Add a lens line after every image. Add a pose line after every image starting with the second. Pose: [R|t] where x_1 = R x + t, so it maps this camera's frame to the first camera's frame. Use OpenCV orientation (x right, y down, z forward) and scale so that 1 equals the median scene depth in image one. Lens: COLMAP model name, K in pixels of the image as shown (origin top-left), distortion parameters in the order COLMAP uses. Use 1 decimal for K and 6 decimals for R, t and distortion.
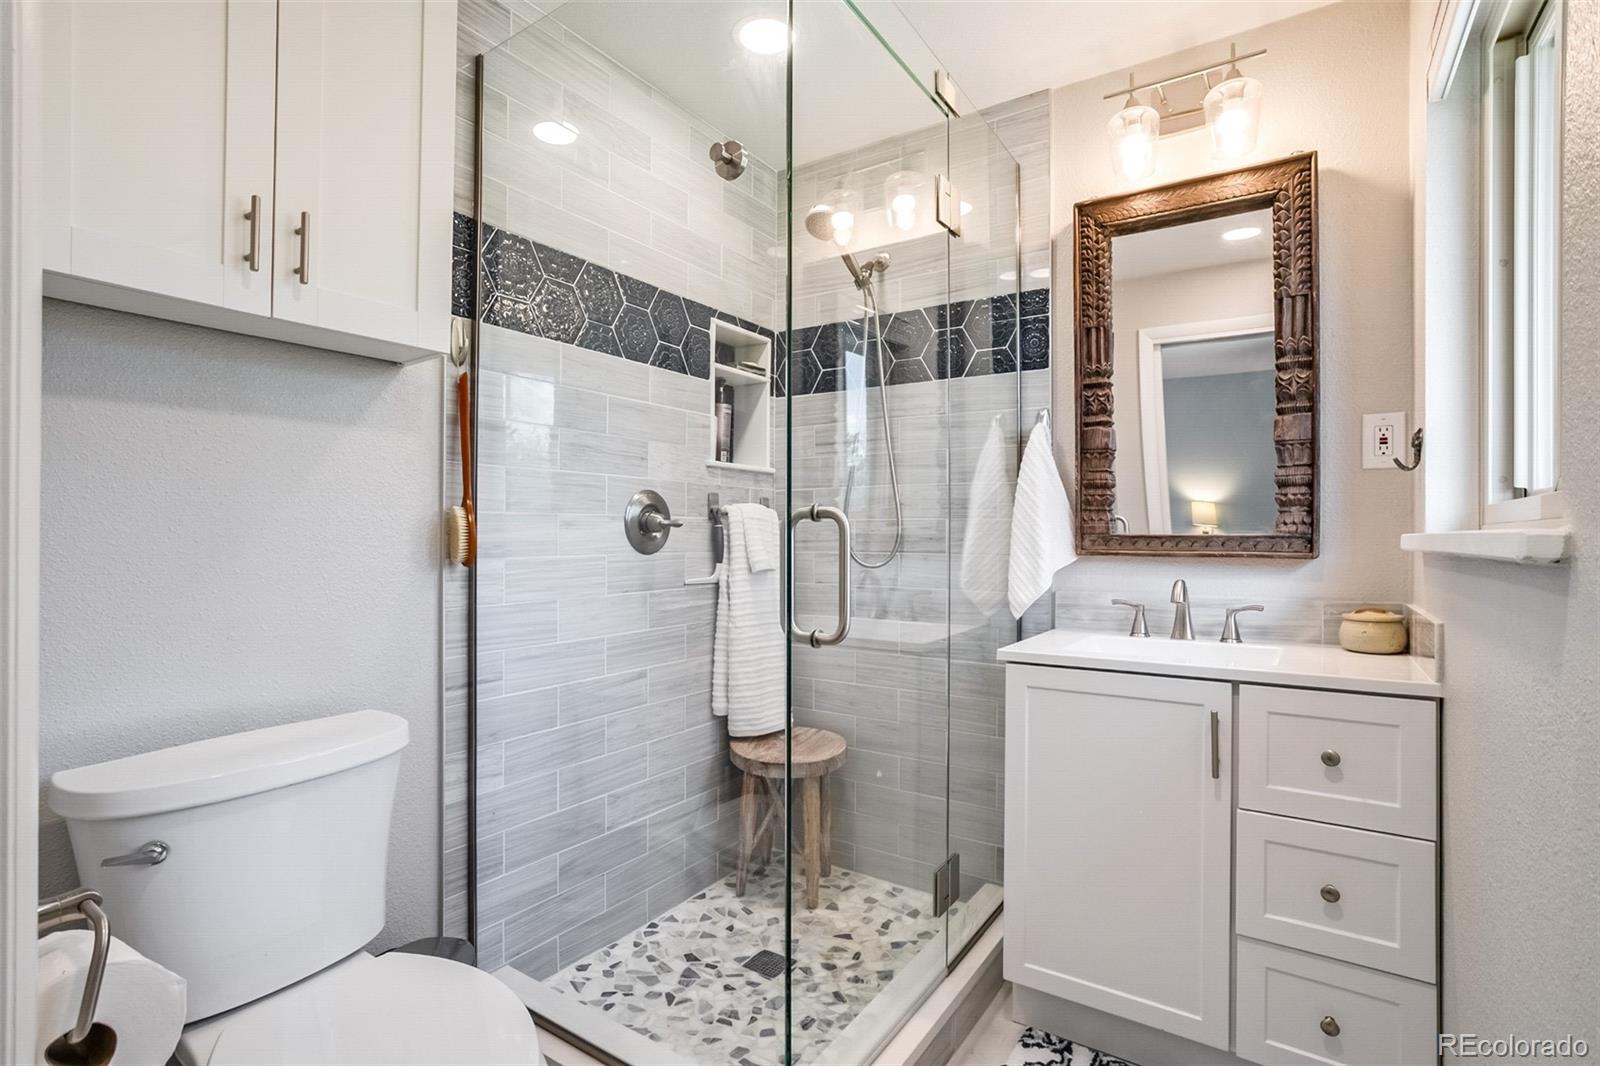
lens RADIAL K [[768.8, 0, 801.1], [0, 768.8, 533.6], [0, 0, 1]] dist [-0.003474, 0.000934]
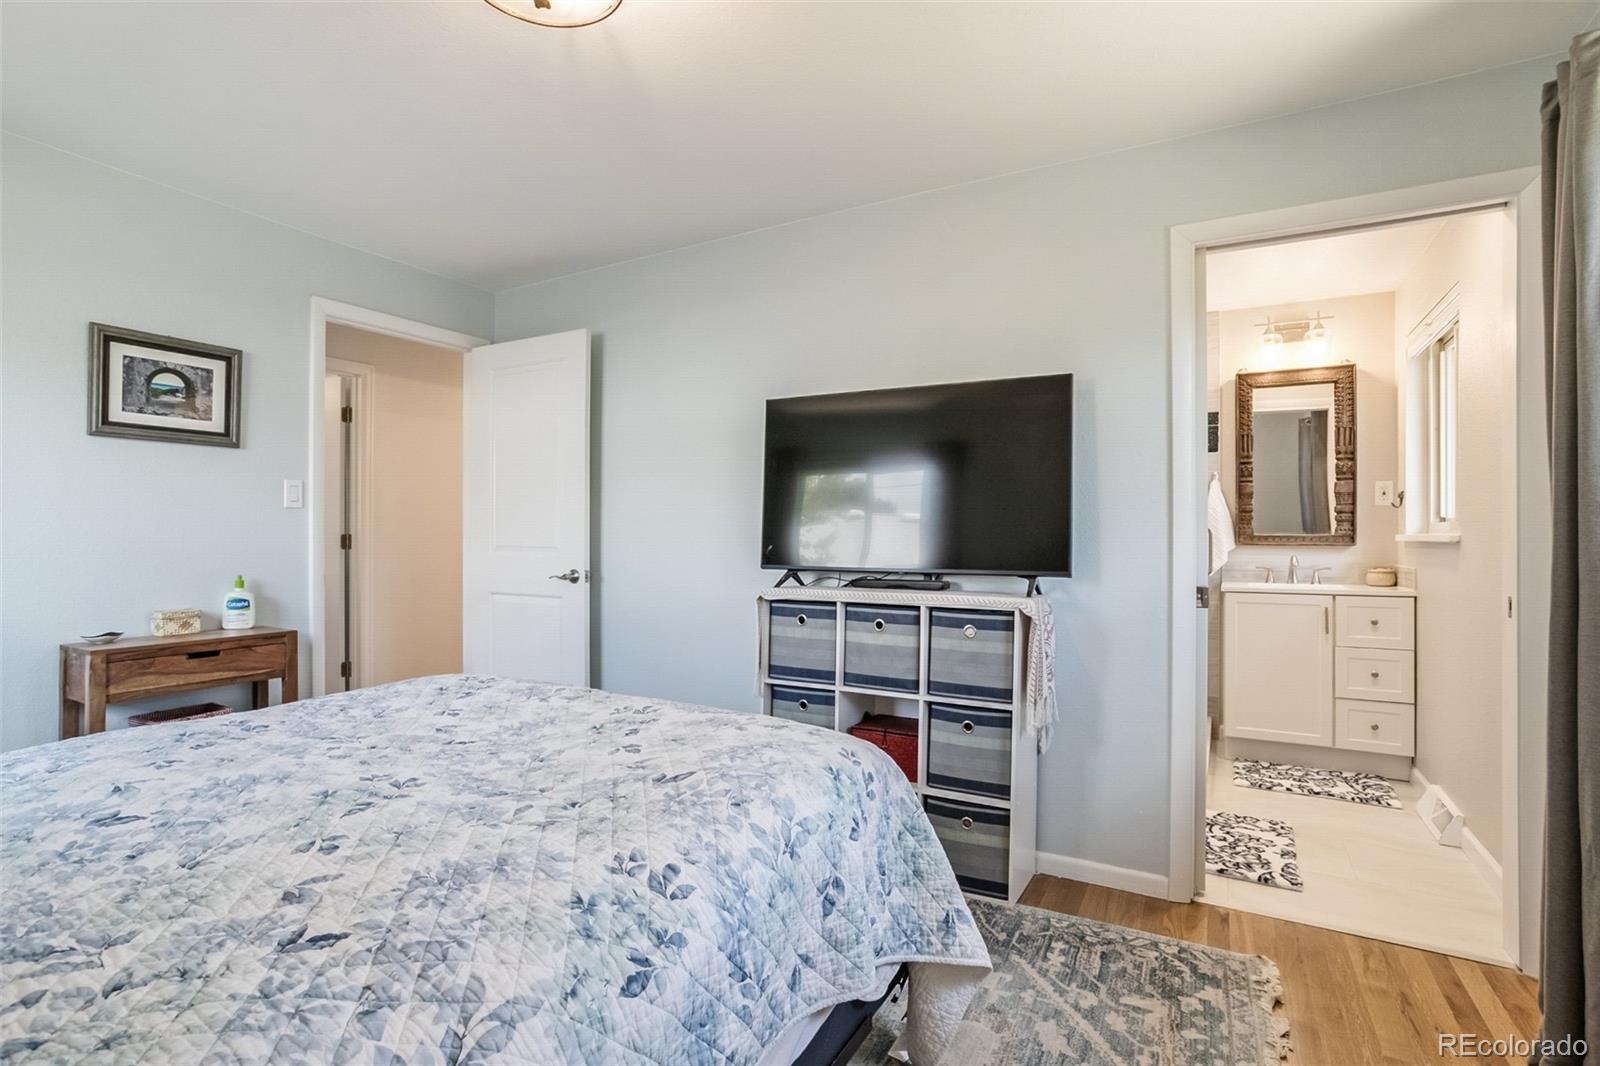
lens RADIAL K [[768.8, 0, 811.9], [0, 768.8, 533.4], [0, 0, 1]] dist [-0.003474, 0.000934]
pose [[0.996588, 0.001649, 0.082515, -1.082531], [-0.001284, 0.999989, -0.004470, 0.008401], [-0.082521, 0.004349, 0.996580, -1.088296]]
